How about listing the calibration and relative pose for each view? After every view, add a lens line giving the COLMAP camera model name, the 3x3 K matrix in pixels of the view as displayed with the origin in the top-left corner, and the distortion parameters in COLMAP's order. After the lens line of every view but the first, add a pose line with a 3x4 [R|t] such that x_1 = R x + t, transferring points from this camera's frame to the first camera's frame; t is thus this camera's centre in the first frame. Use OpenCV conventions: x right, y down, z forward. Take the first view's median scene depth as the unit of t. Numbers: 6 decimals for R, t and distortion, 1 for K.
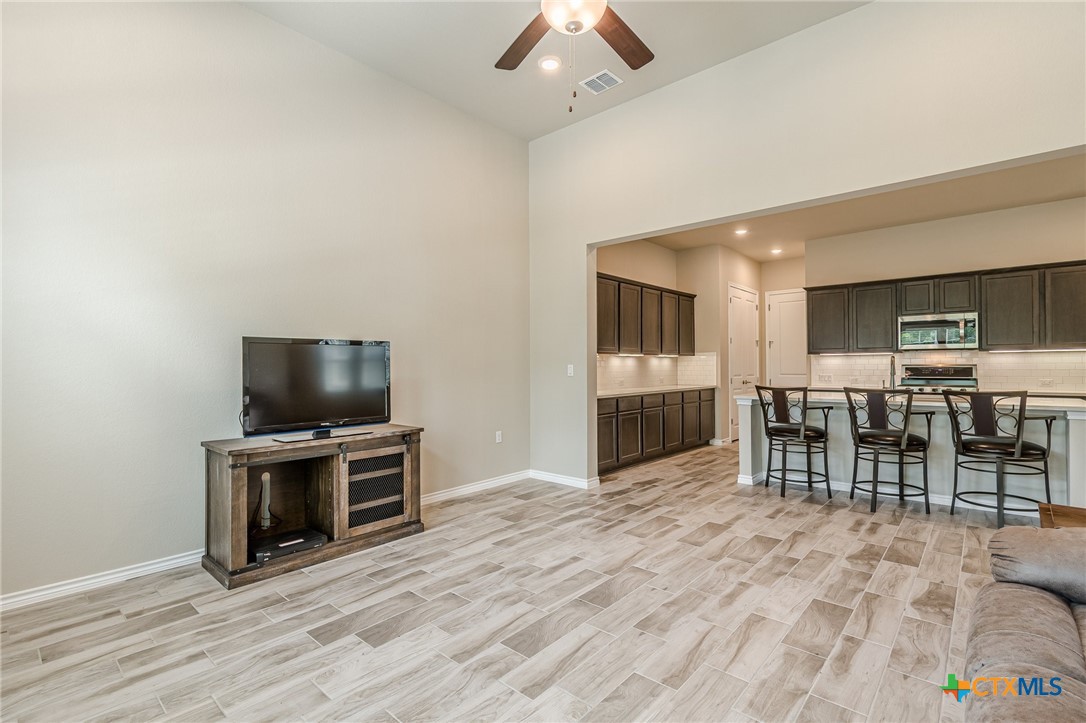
lens RADIAL K [[500.3, 0, 543.0], [0, 500.3, 361.5], [0, 0, 1]] dist [0.001537, 0.000088]
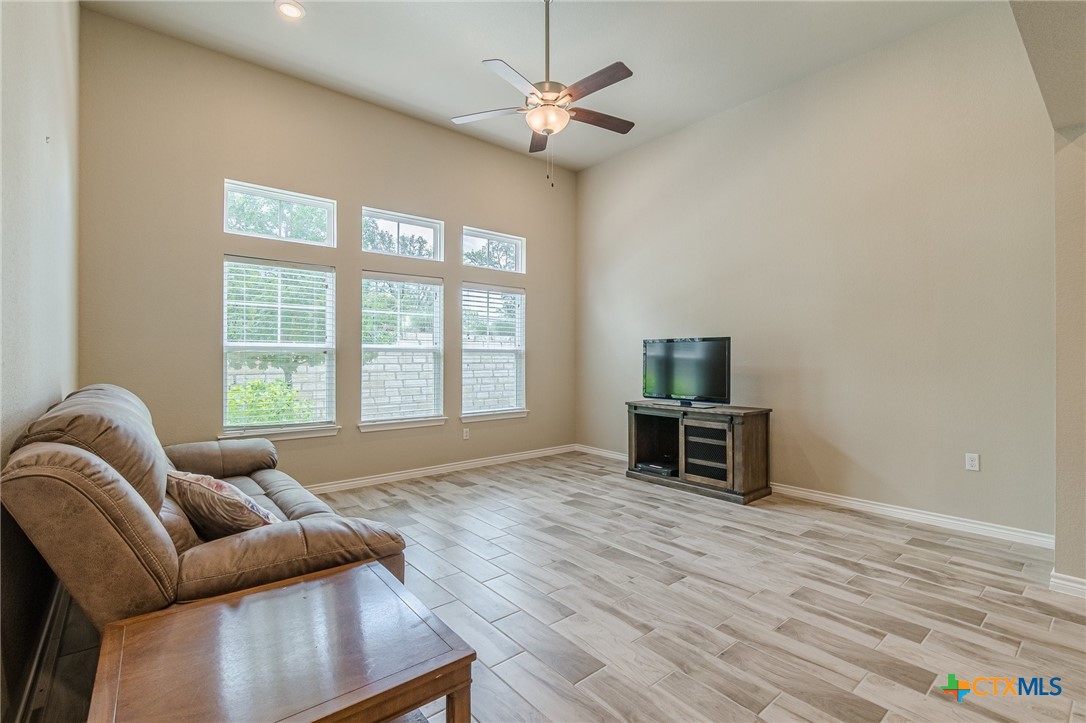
lens RADIAL K [[492.7, 0, 542.7], [0, 492.7, 358.7], [0, 0, 1]] dist [0.000564, -0.000301]
pose [[-0.146944, 0.010638, -0.989088, 0.838543], [0.008540, 0.999919, 0.009486, -0.002111], [0.989108, -0.007053, -0.147023, 0.658728]]
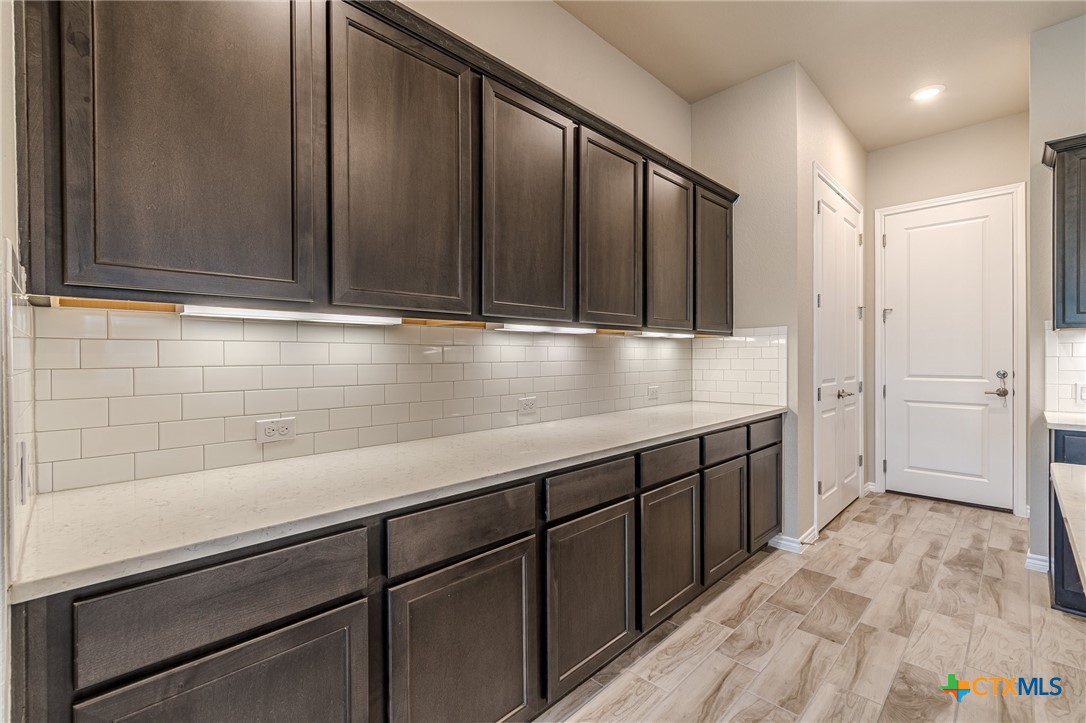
lens RADIAL K [[480.2, 0, 543.0], [0, 480.2, 361.5], [0, 0, 1]] dist [0.001645, -0.000335]
pose [[0.998369, -0.000214, -0.057091, 0.316955], [0.001216, 0.999846, 0.017517, 0.005518], [0.057078, -0.017558, 0.998215, 1.117490]]
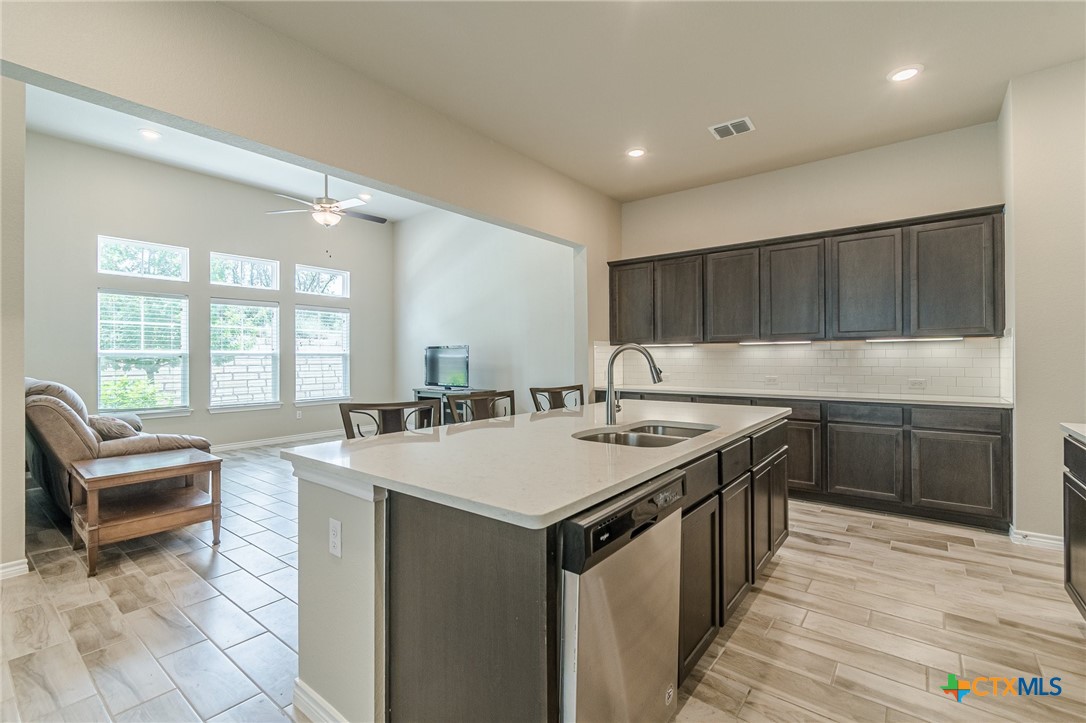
lens RADIAL K [[481.3, 0, 544.5], [0, 481.3, 356.6], [0, 0, 1]] dist [0.001834, -0.000657]
pose [[0.061006, 0.004822, -0.998126, 1.402290], [0.013982, 0.999886, 0.005685, -0.002976], [0.998039, -0.014302, 0.060932, 1.067169]]
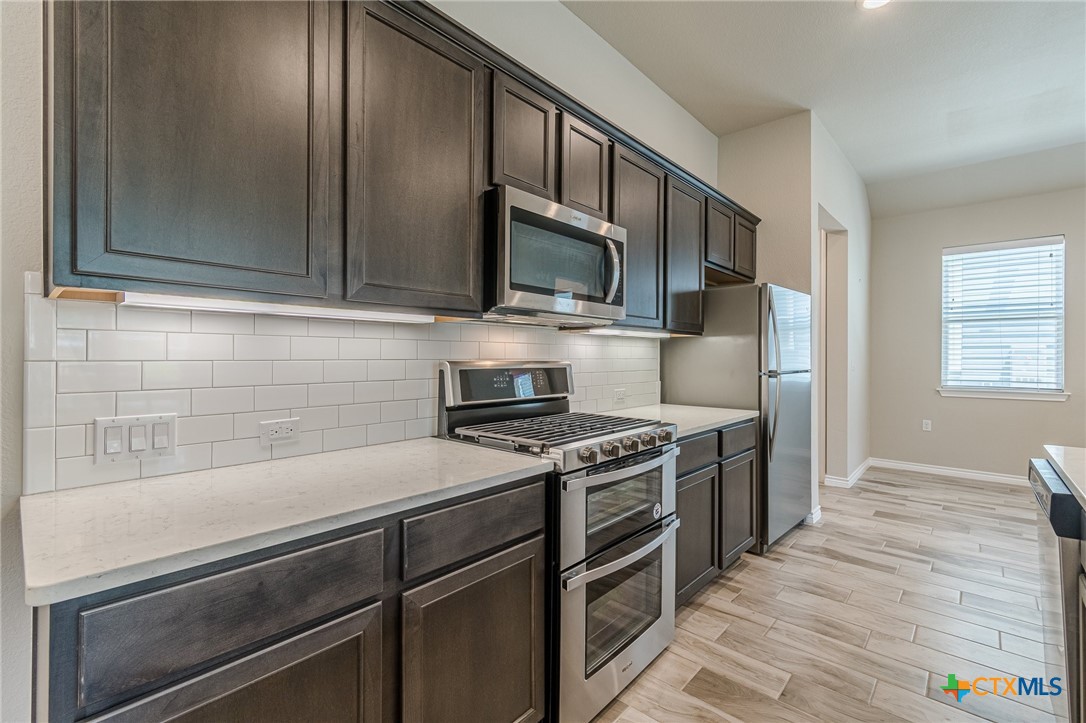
lens RADIAL K [[481.3, 0, 544.5], [0, 481.3, 356.6], [0, 0, 1]] dist [0.001834, -0.000657]
pose [[0.008526, 0.007467, 0.999936, 0.709768], [-0.010205, 0.999921, -0.007379, 0.007901], [-0.999912, -0.010141, 0.008602, 1.532782]]
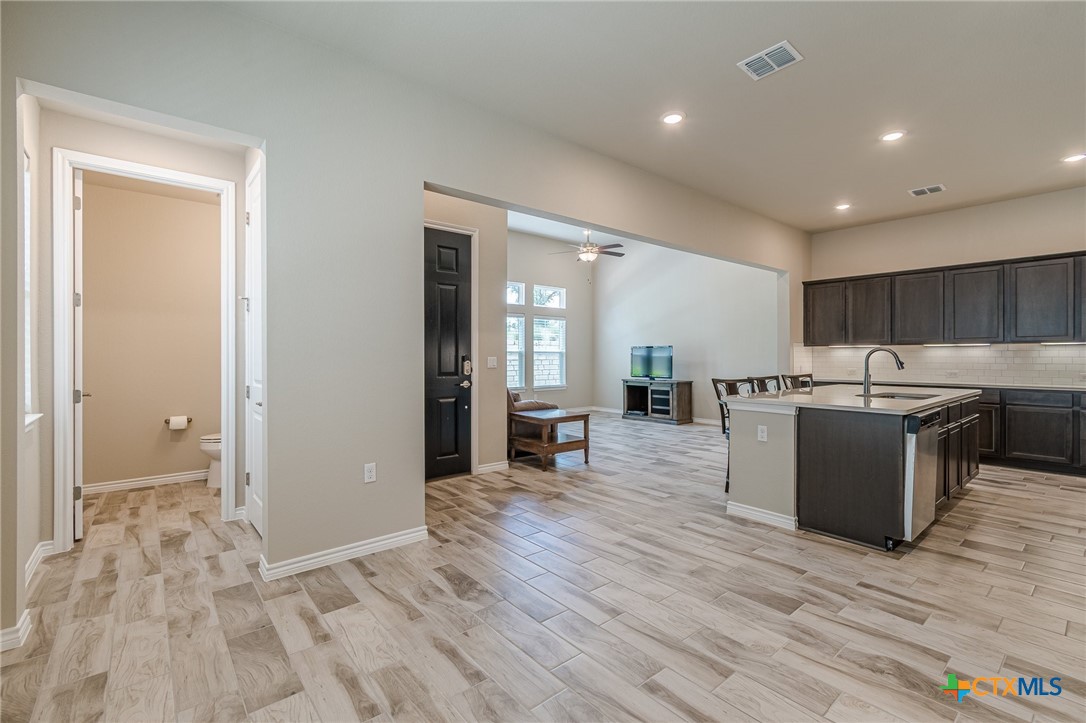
lens RADIAL K [[481.3, 0, 544.5], [0, 481.3, 356.6], [0, 0, 1]] dist [0.001834, -0.000657]
pose [[-0.147390, 0.008021, -0.989046, 1.934141], [0.009832, 0.999930, 0.006644, -0.007600], [0.989030, -0.008745, -0.147458, 0.657423]]
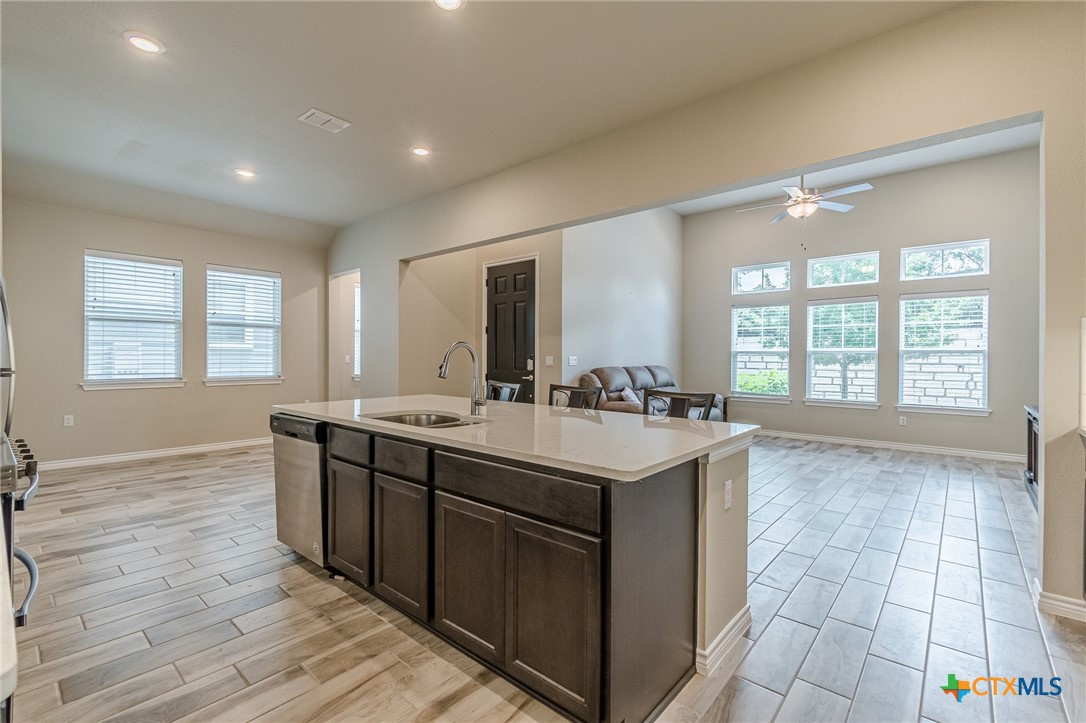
lens RADIAL K [[481.3, 0, 544.5], [0, 481.3, 356.6], [0, 0, 1]] dist [0.001834, -0.000657]
pose [[-0.999932, 0.001572, -0.011571, 0.739986], [0.001642, 0.999981, -0.006018, 0.009528], [0.011561, -0.006037, -0.999915, 1.830756]]
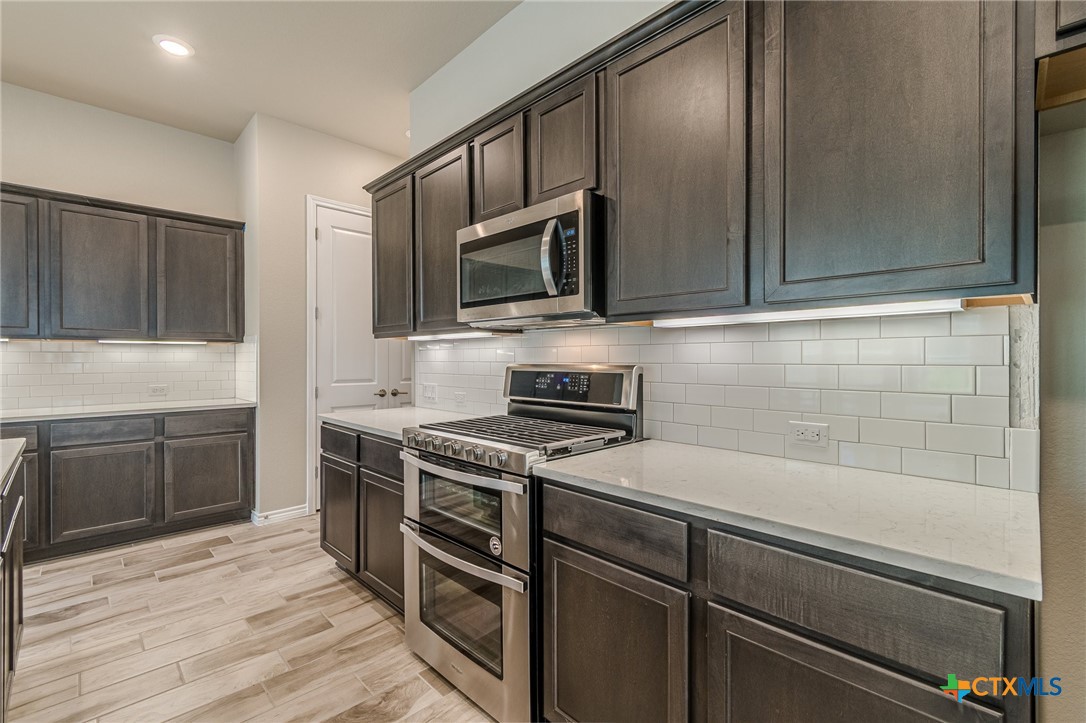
lens RADIAL K [[480.2, 0, 543.0], [0, 480.2, 361.5], [0, 0, 1]] dist [0.001645, -0.000335]
pose [[0.997294, 0.005245, -0.073327, 1.251844], [-0.004080, 0.999863, 0.016032, -0.002533], [0.073401, -0.015689, 0.997179, 1.037861]]
